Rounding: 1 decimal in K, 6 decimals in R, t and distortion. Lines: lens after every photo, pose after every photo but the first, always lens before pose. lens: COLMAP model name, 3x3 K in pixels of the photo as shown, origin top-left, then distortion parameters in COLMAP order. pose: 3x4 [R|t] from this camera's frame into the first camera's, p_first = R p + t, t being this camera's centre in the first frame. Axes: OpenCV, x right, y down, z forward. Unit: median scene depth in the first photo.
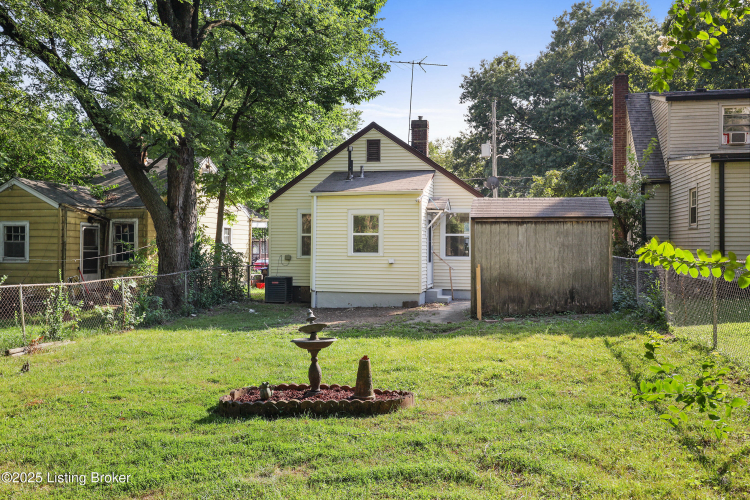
lens RADIAL K [[702.2, 0, 341.3], [0, 702.2, 260.9], [0, 0, 1]] dist [0.004997, 0.000000]
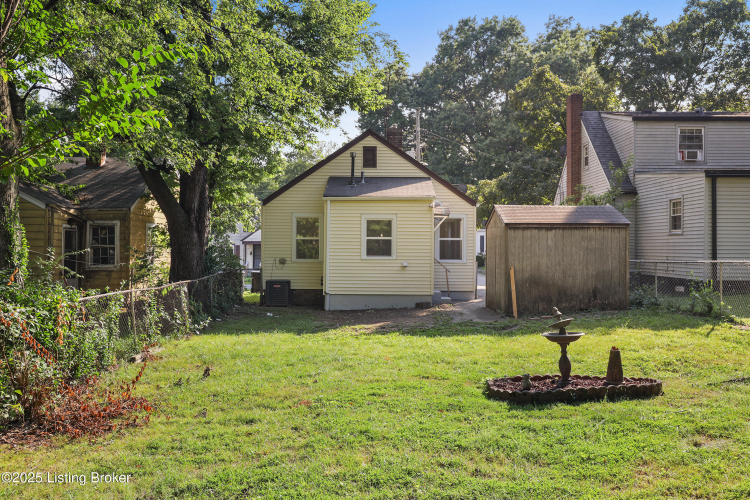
lens RADIAL K [[702.2, 0, 375.1], [0, 702.2, 249.9], [0, 0, 1]] dist [0.004997, 0.000000]
pose [[0.978334, 0.000422, 0.207033, -0.186225], [0.003656, 0.999807, -0.019314, -0.000538], [-0.207001, 0.019653, 0.978143, -0.010882]]
